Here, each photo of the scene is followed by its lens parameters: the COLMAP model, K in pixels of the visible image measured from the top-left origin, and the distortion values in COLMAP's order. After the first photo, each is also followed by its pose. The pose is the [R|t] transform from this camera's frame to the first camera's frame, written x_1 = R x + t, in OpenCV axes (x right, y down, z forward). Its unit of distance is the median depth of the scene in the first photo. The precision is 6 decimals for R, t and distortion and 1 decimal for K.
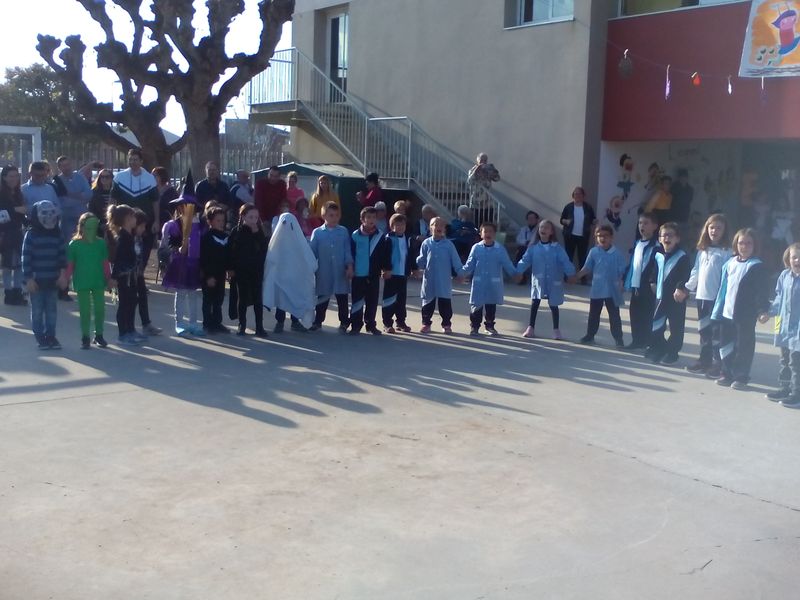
lens RADIAL K [[927.7, 0, 400.0], [0, 927.7, 300.0], [0, 0, 1]] dist [-0.023968, -0.011602]
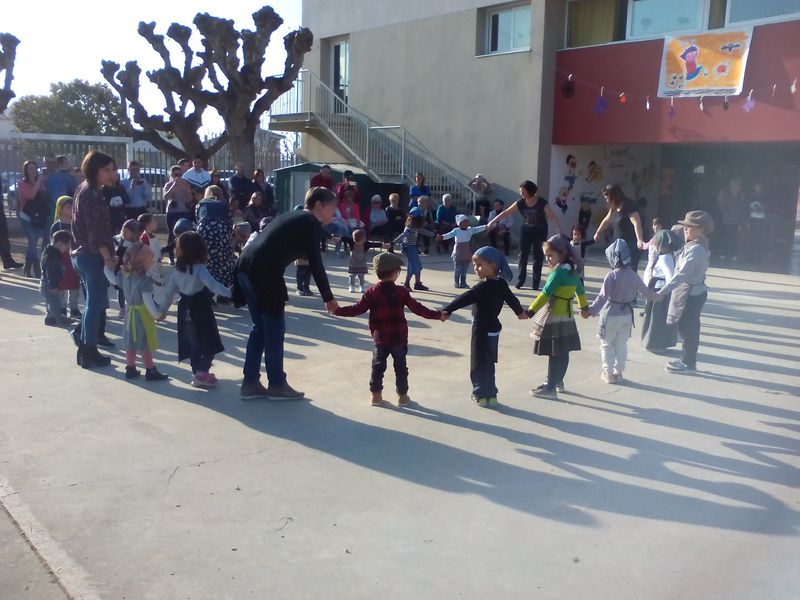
lens RADIAL K [[816.2, 0, 404.4], [0, 816.2, 300.8], [0, 0, 1]] dist [-0.064258, 0.108296]
pose [[0.999280, -0.010903, 0.036348, -0.032278], [0.010046, 0.999669, 0.023670, 0.017397], [-0.036595, -0.023288, 0.999059, -0.131863]]
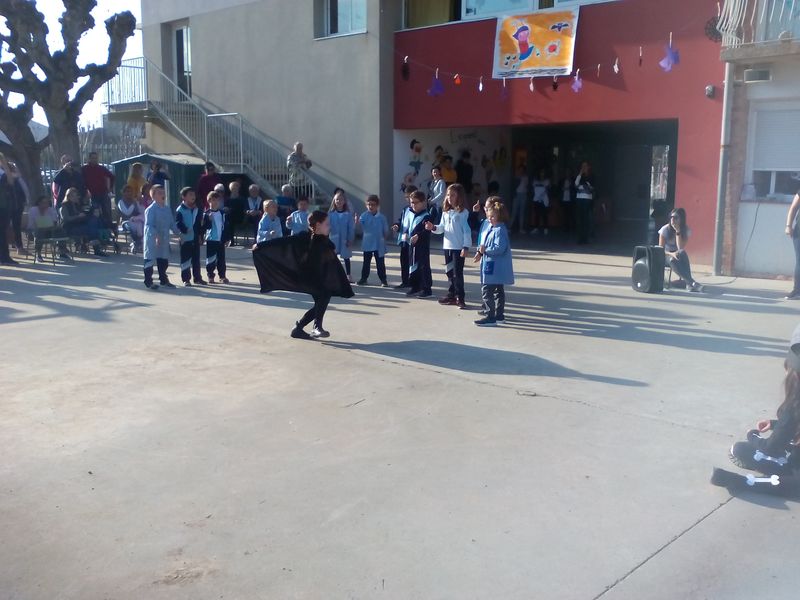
lens RADIAL K [[815.3, 0, 400.0], [0, 815.3, 300.0], [0, 0, 1]] dist [-0.059891, 0.010316]
pose [[0.987095, -0.053966, 0.150772, 0.046761], [0.048214, 0.997972, 0.041550, 0.013123], [-0.152708, -0.033744, 0.987695, -0.093810]]
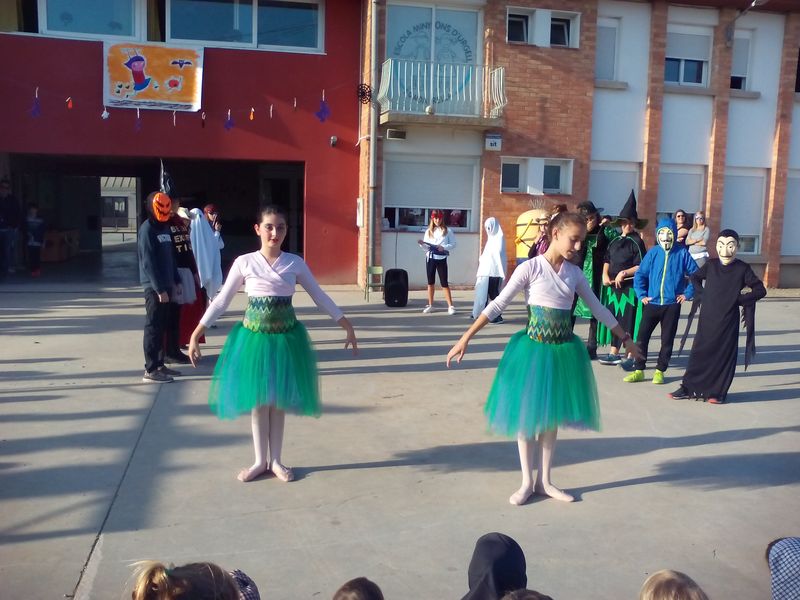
lens RADIAL K [[816.2, 0, 404.4], [0, 816.2, 300.8], [0, 0, 1]] dist [-0.064258, 0.108296]
pose [[0.439685, -0.124874, 0.889429, -0.367629], [0.102322, 0.990805, 0.088524, -0.033738], [-0.892304, 0.052085, 0.448420, 0.155687]]
